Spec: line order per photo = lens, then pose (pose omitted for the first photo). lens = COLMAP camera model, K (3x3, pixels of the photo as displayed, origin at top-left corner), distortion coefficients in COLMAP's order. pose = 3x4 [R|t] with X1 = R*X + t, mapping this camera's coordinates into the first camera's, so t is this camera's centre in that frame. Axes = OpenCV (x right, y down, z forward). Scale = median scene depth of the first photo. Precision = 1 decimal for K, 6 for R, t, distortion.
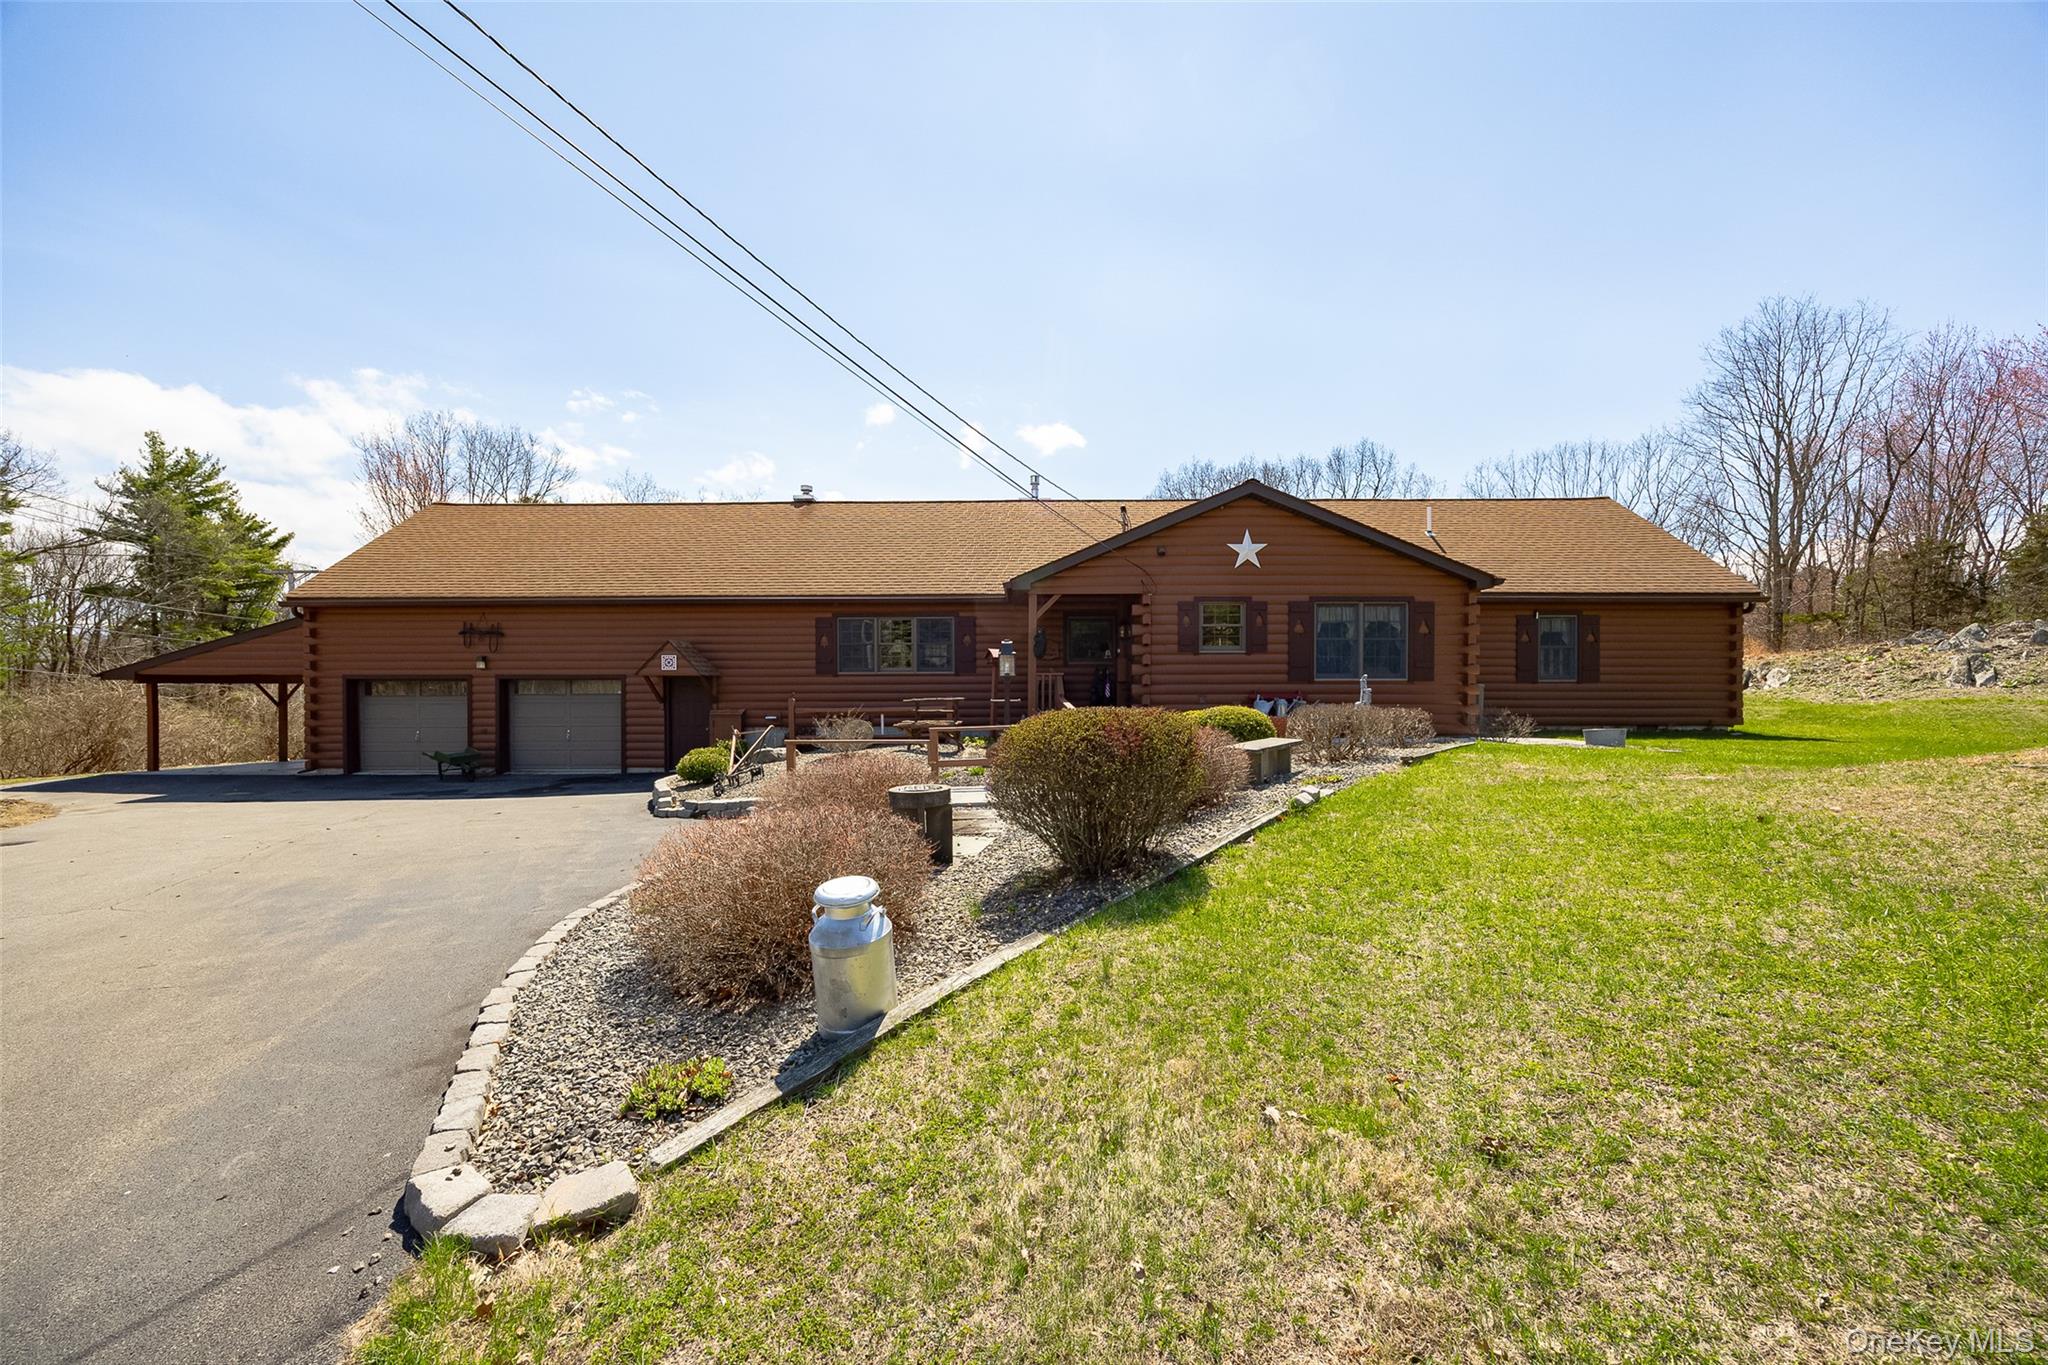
lens RADIAL K [[803.1, 0, 1006.3], [0, 803.1, 692.5], [0, 0, 1]] dist [0.000682, 0.000072]
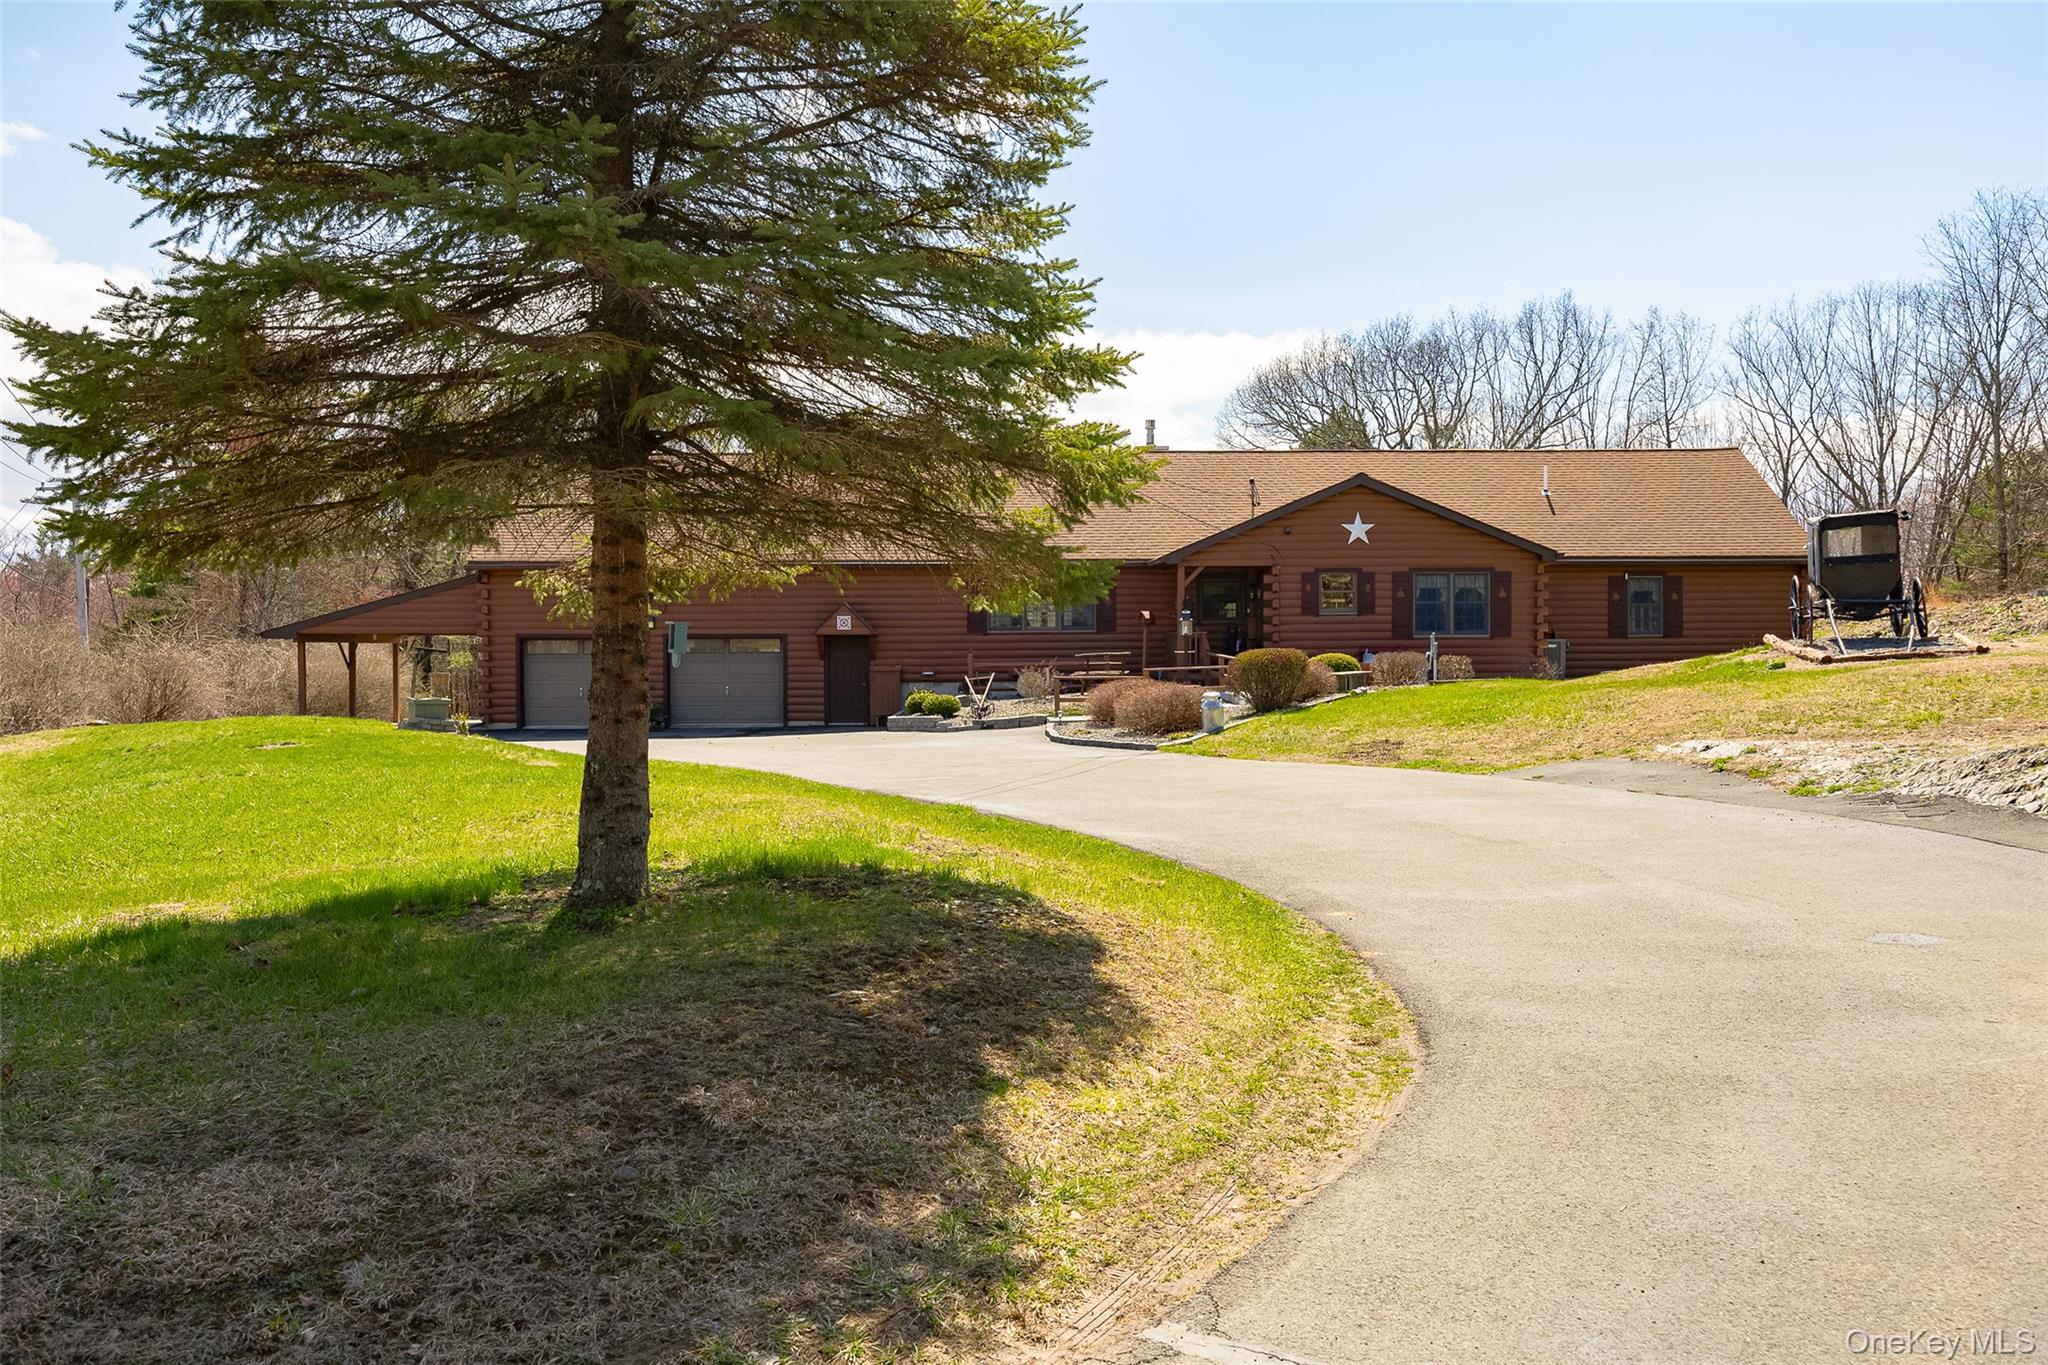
lens RADIAL K [[1709.4, 0, 1025.1], [0, 1709.4, 686.8], [0, 0, 1]] dist [0.038019, -0.001443]
pose [[0.998817, -0.004626, 0.048412, -0.275359], [0.003917, 0.999884, 0.014723, 0.016895], [-0.048474, -0.014516, 0.998719, -1.308419]]
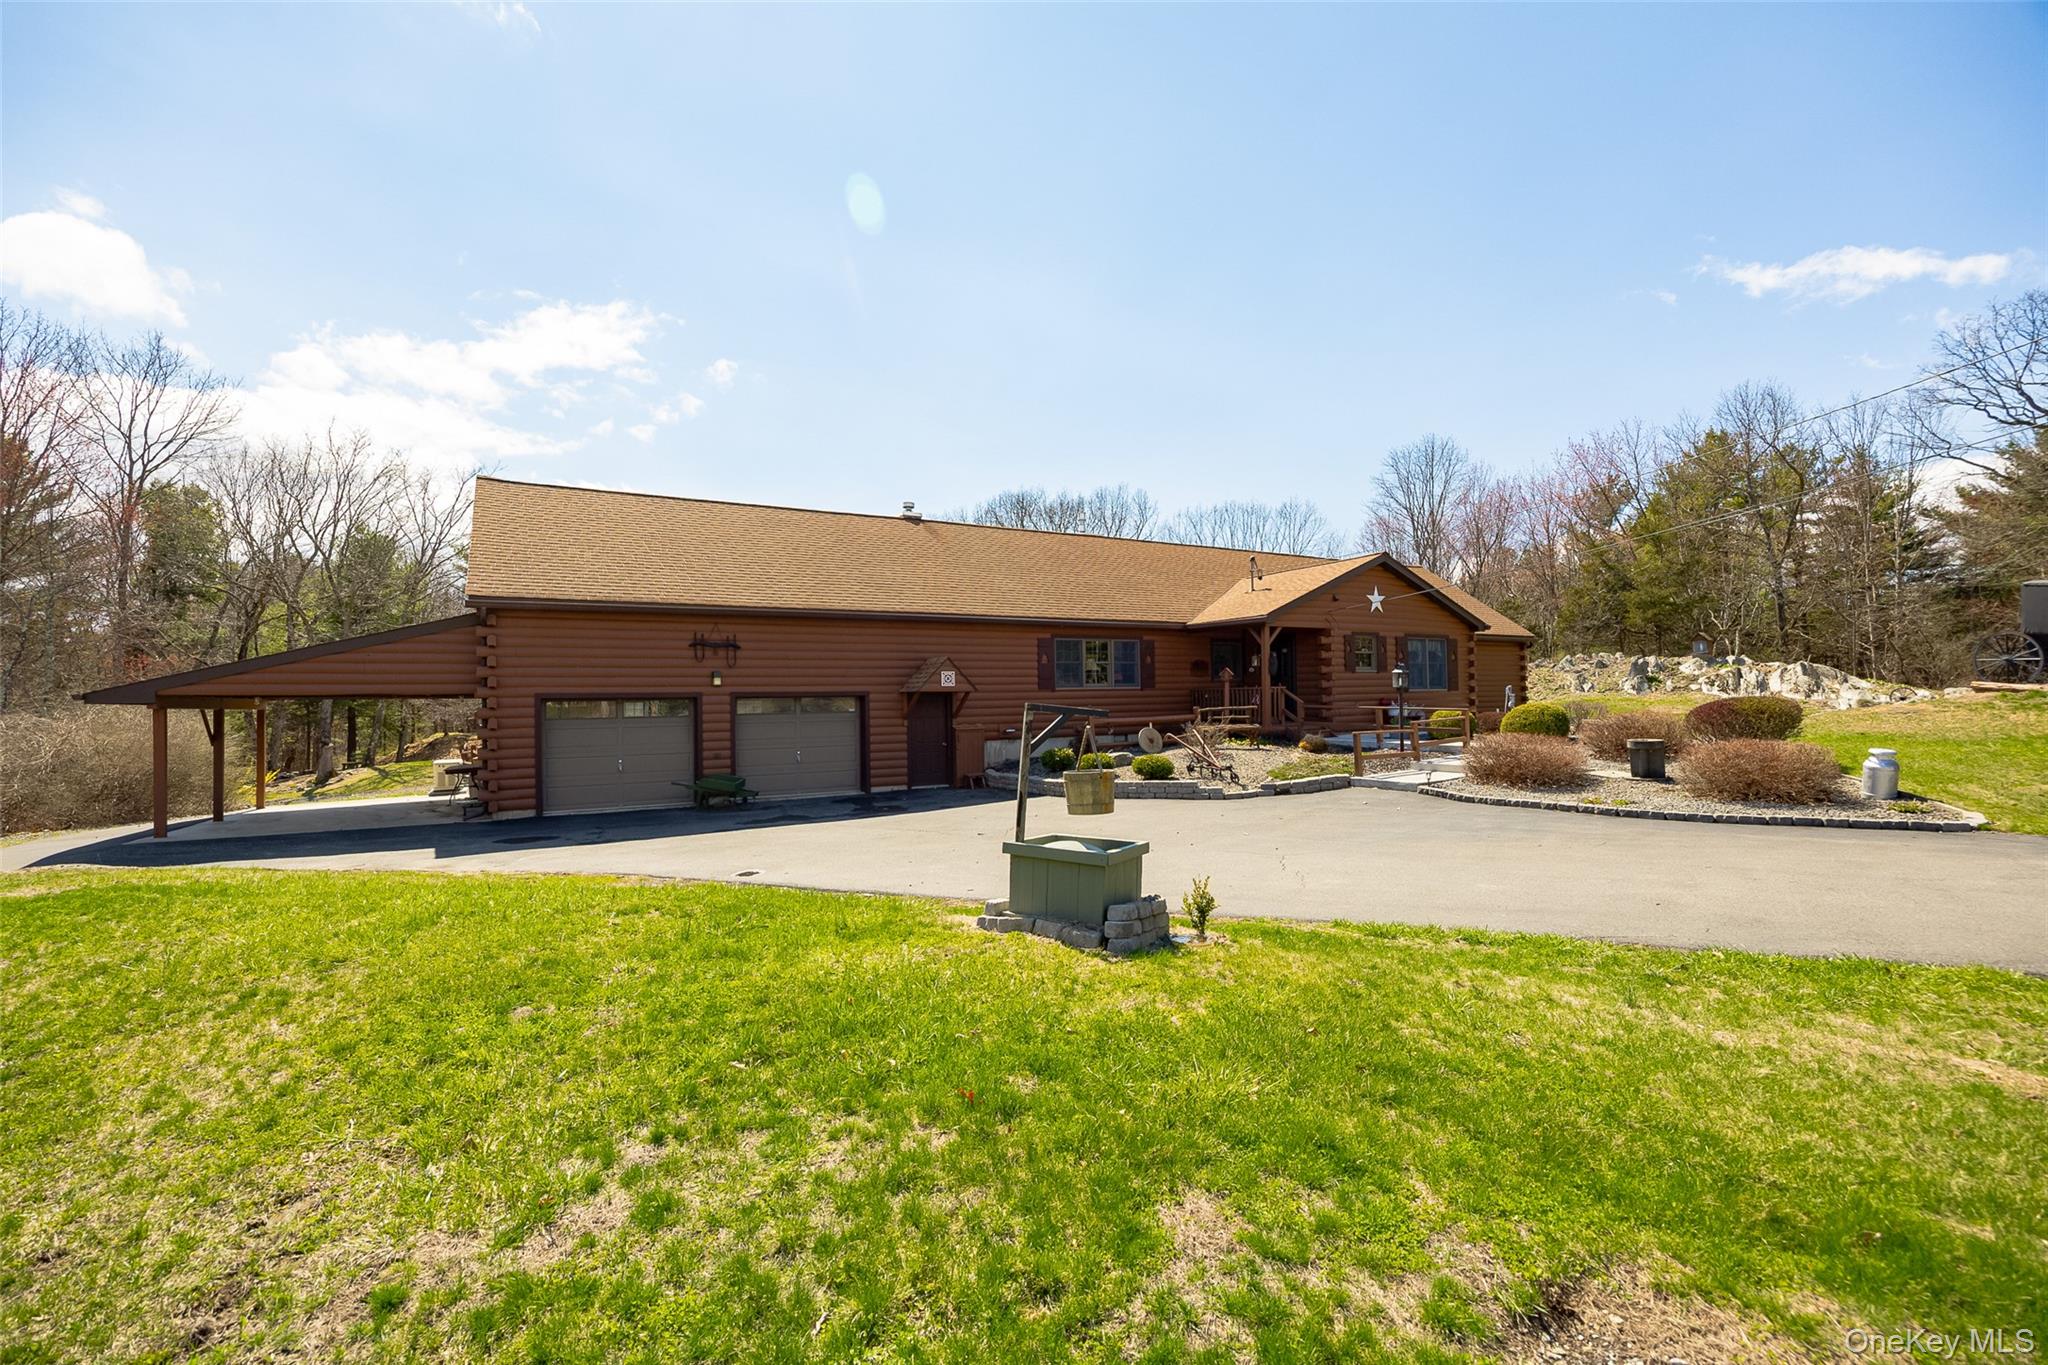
lens RADIAL K [[894.4, 0, 1034.0], [0, 894.4, 688.0], [0, 0, 1]] dist [-0.004333, -0.000246]
pose [[0.851465, -0.005012, 0.524388, -0.891447], [0.021124, 0.999471, -0.024748, 0.005229], [-0.523986, 0.032150, 0.851120, -0.027956]]
